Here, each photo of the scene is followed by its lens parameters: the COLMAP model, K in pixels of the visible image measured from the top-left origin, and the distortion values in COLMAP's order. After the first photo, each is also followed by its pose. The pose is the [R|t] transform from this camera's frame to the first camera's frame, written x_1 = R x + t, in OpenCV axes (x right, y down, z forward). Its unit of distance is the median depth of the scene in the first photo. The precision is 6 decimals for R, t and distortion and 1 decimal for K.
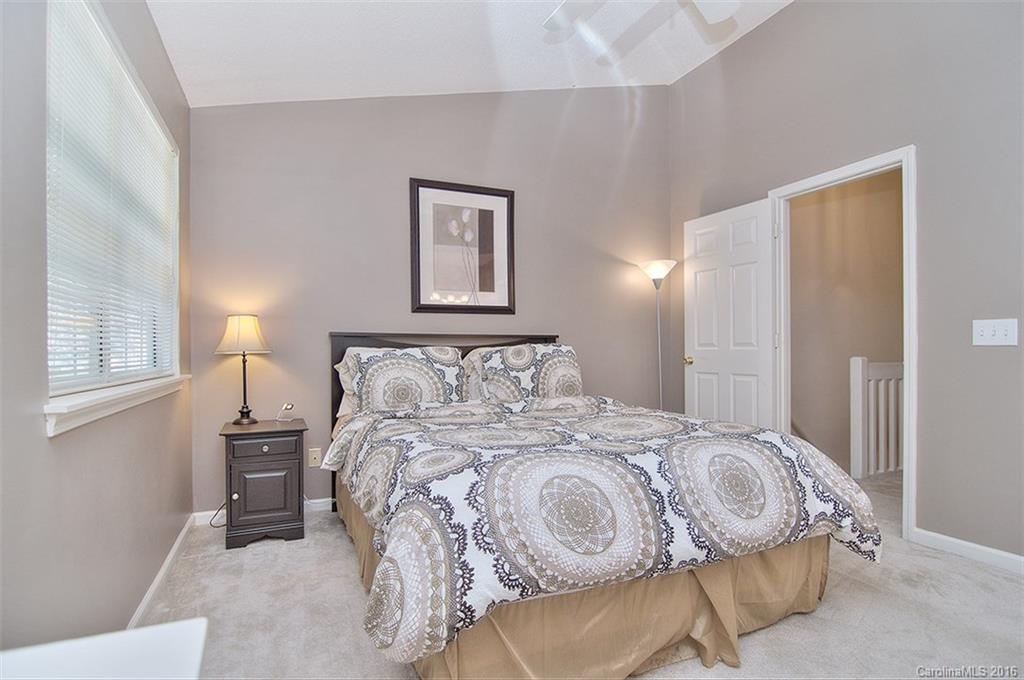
lens RADIAL K [[502.8, 0, 512.5], [0, 502.8, 357.2], [0, 0, 1]] dist [-0.016002, -0.000580]
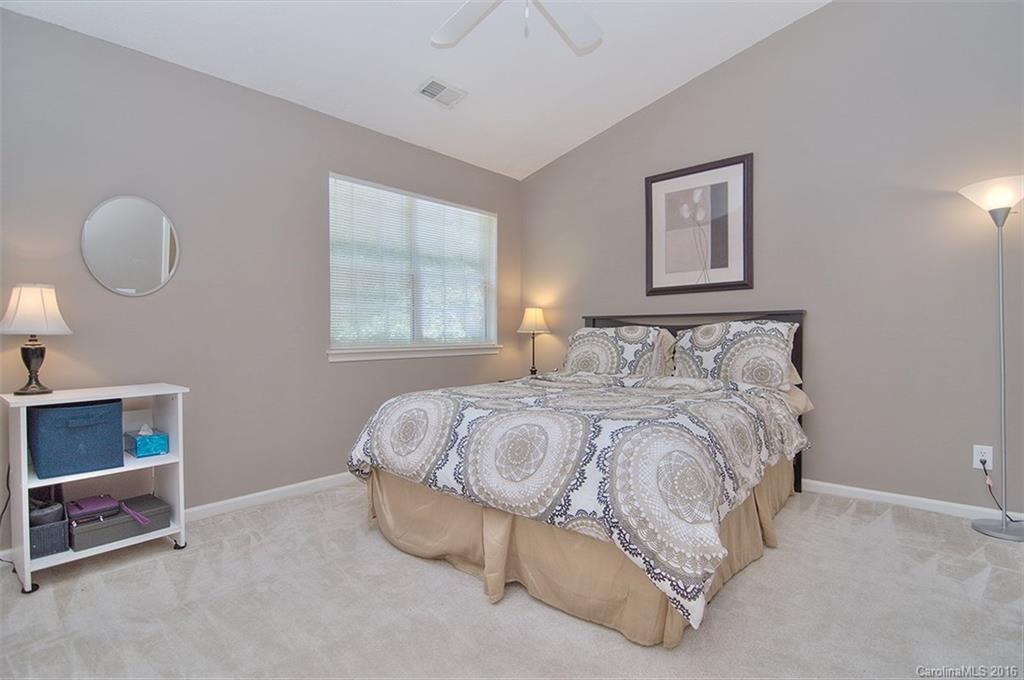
lens RADIAL K [[501.5, 0, 511.2], [0, 501.5, 332.3], [0, 0, 1]] dist [-0.002484, -0.012984]
pose [[0.416734, -0.000783, -0.909028, 0.698830], [-0.007234, 0.999965, -0.004178, -0.000468], [0.909000, 0.008317, 0.416714, 0.252983]]
